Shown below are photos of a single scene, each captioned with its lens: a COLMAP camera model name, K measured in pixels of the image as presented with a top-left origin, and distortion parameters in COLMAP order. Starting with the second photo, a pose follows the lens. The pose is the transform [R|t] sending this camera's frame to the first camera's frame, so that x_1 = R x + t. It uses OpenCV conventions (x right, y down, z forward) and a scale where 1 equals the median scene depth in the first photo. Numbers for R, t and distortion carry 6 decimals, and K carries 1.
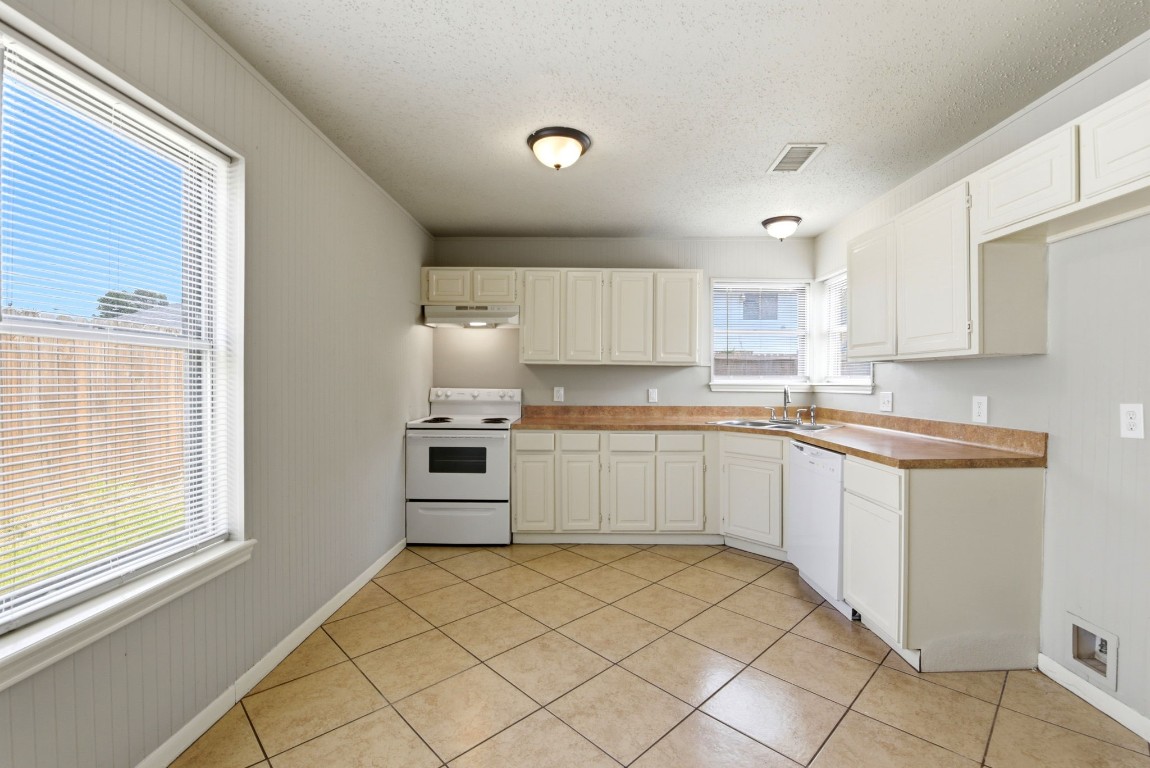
lens RADIAL K [[496.6, 0, 587.5], [0, 496.6, 383.8], [0, 0, 1]] dist [0.000732, -0.010930]
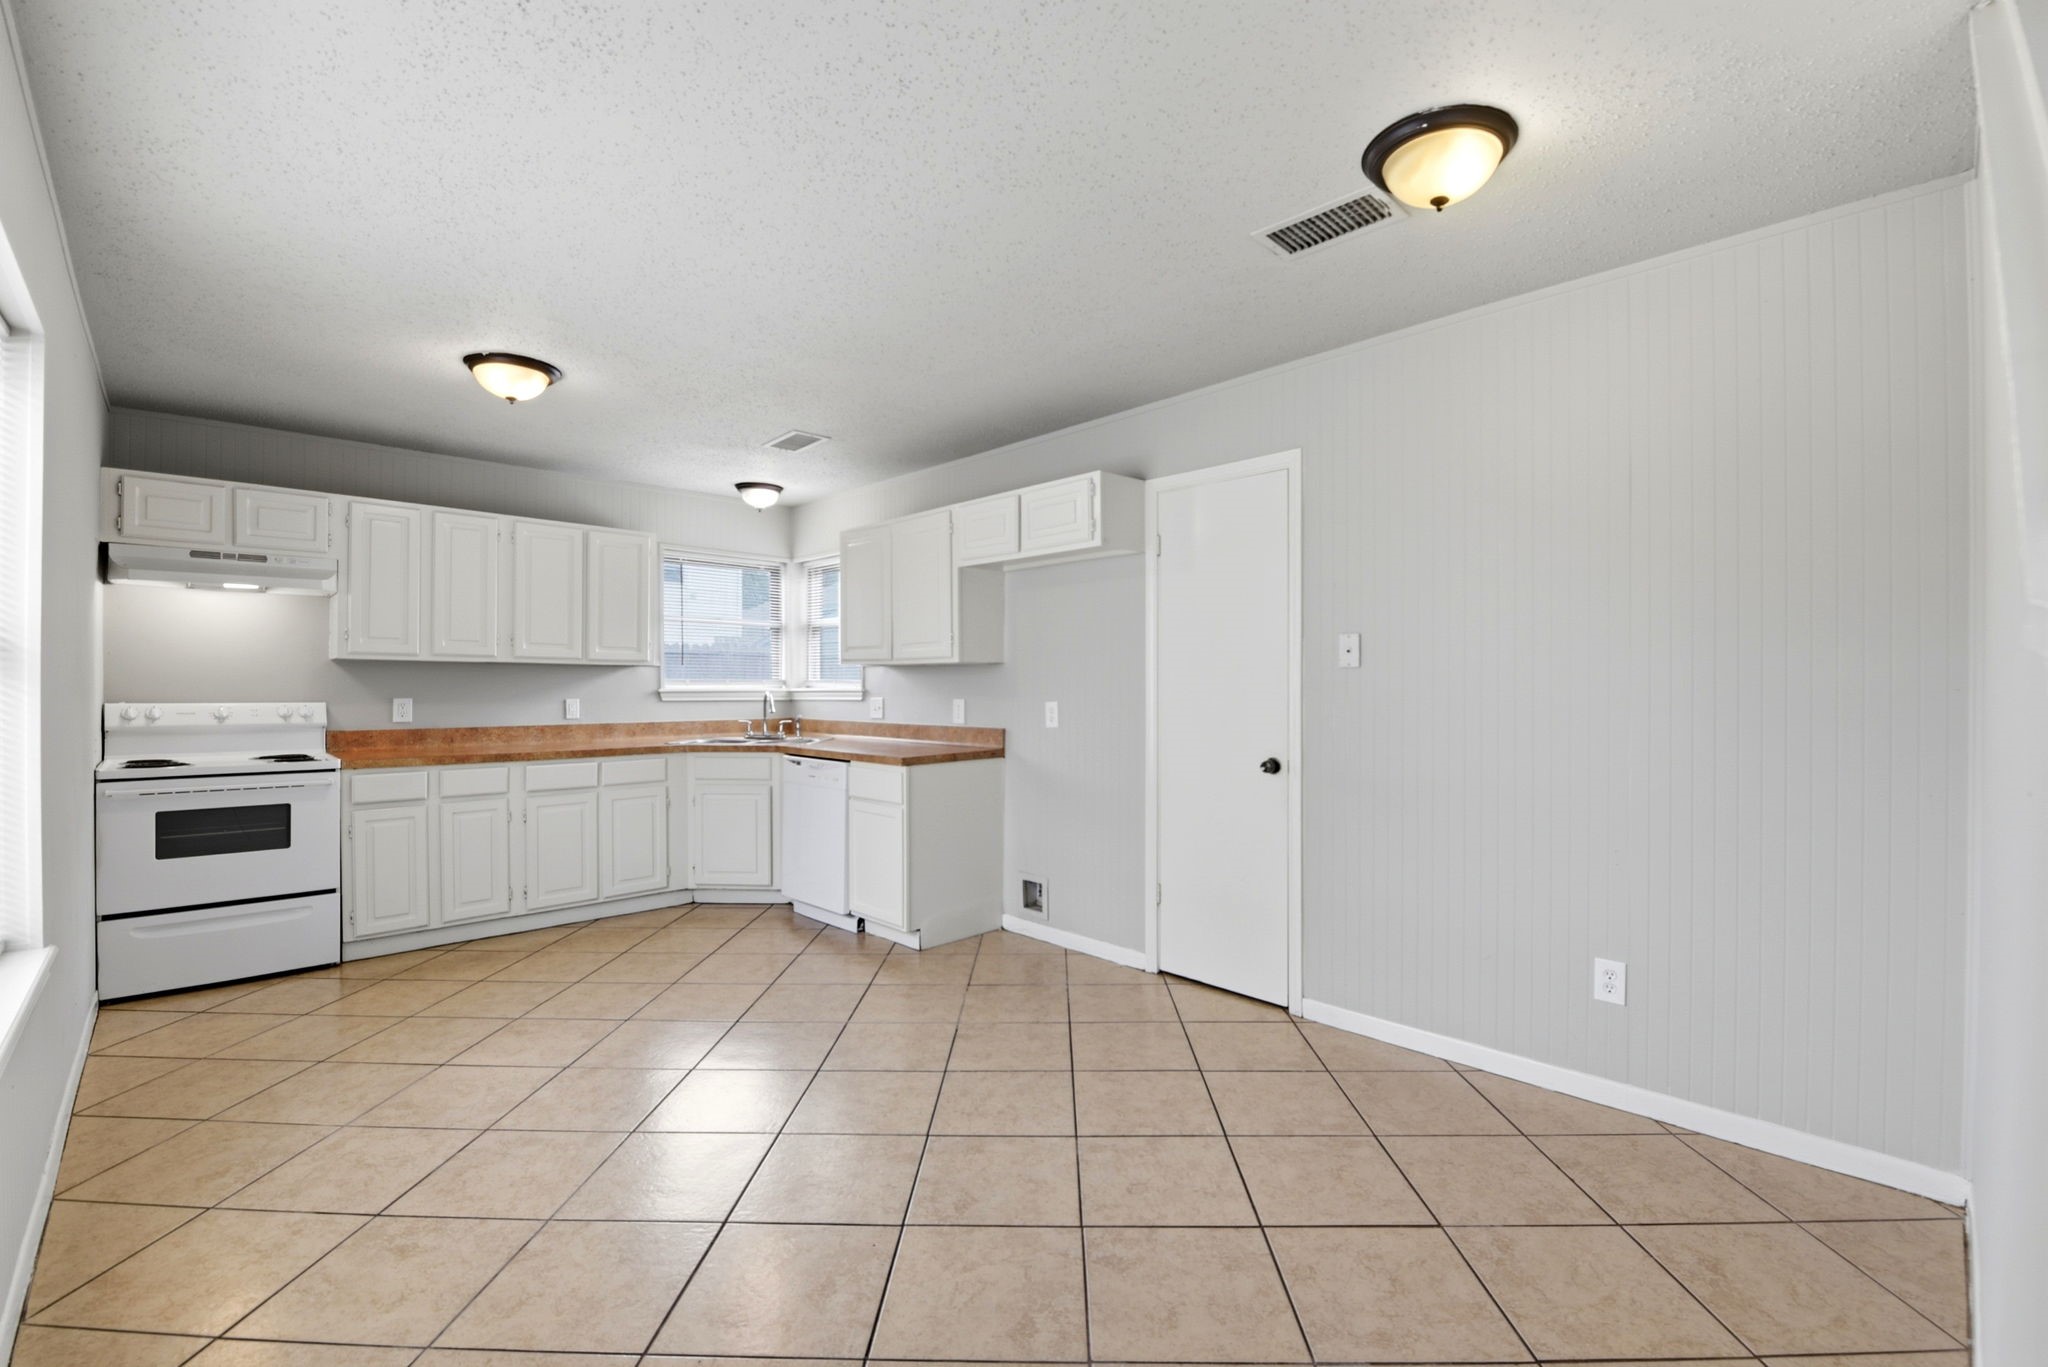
lens RADIAL K [[895.6, 0, 1040.8], [0, 895.6, 685.7], [0, 0, 1]] dist [0.000344, -0.010921]
pose [[0.715312, -0.004109, 0.698793, -0.303324], [0.008370, 0.999961, -0.002689, 0.000882], [-0.698755, 0.007772, 0.715319, -0.358021]]
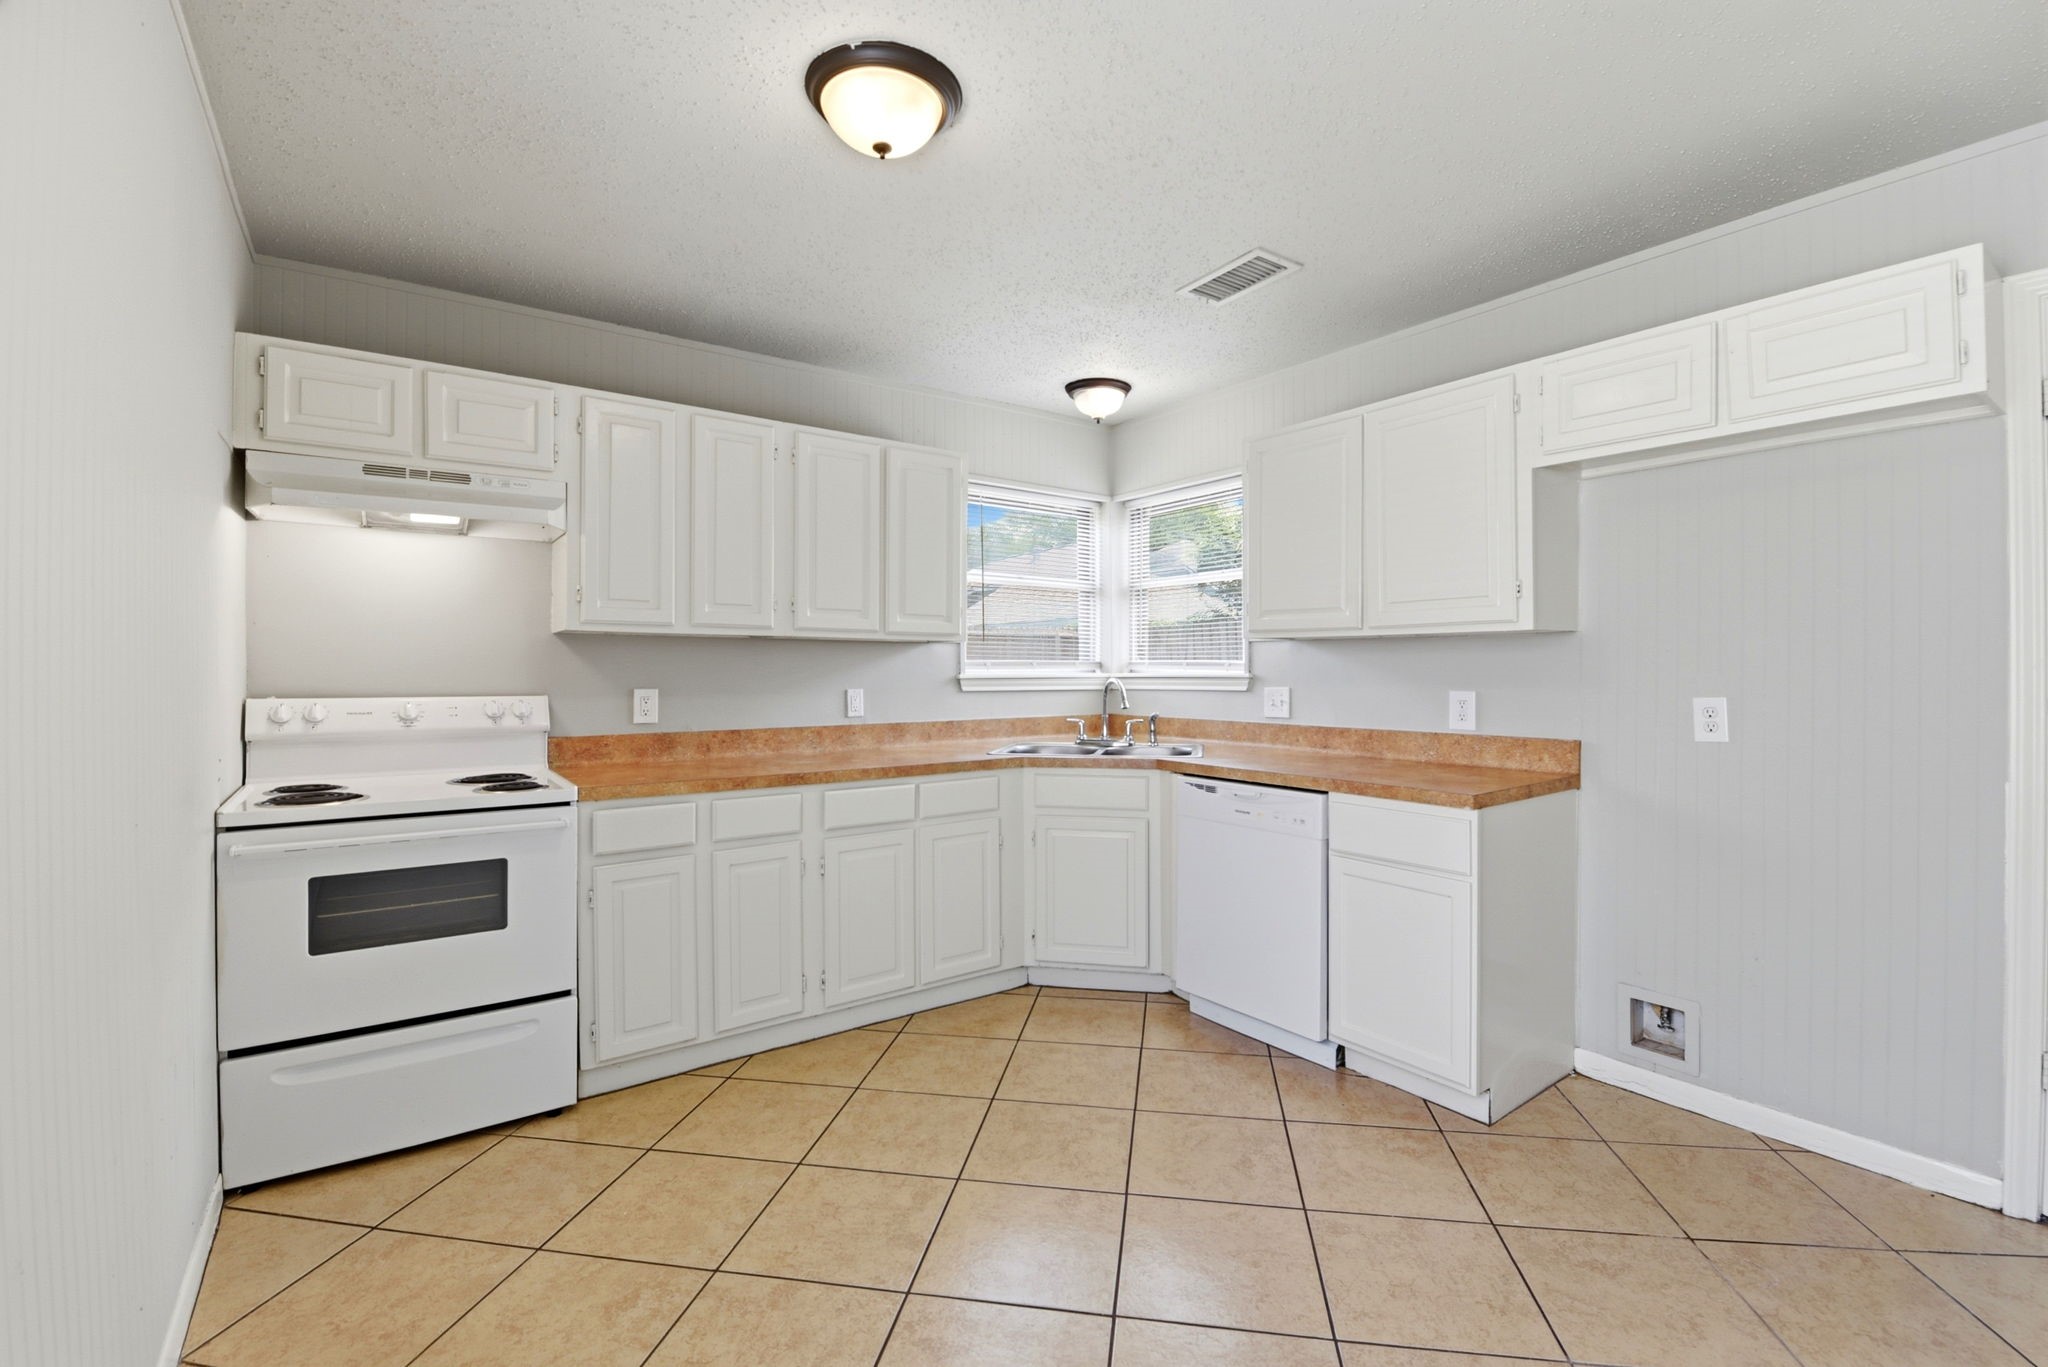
lens RADIAL K [[888.0, 0, 1026.8], [0, 888.0, 669.2], [0, 0, 1]] dist [0.000627, -0.010815]
pose [[0.806781, -0.006239, 0.590818, -0.280345], [0.010362, 0.999940, -0.003590, -0.004823], [-0.590760, 0.009018, 0.806797, 0.244245]]
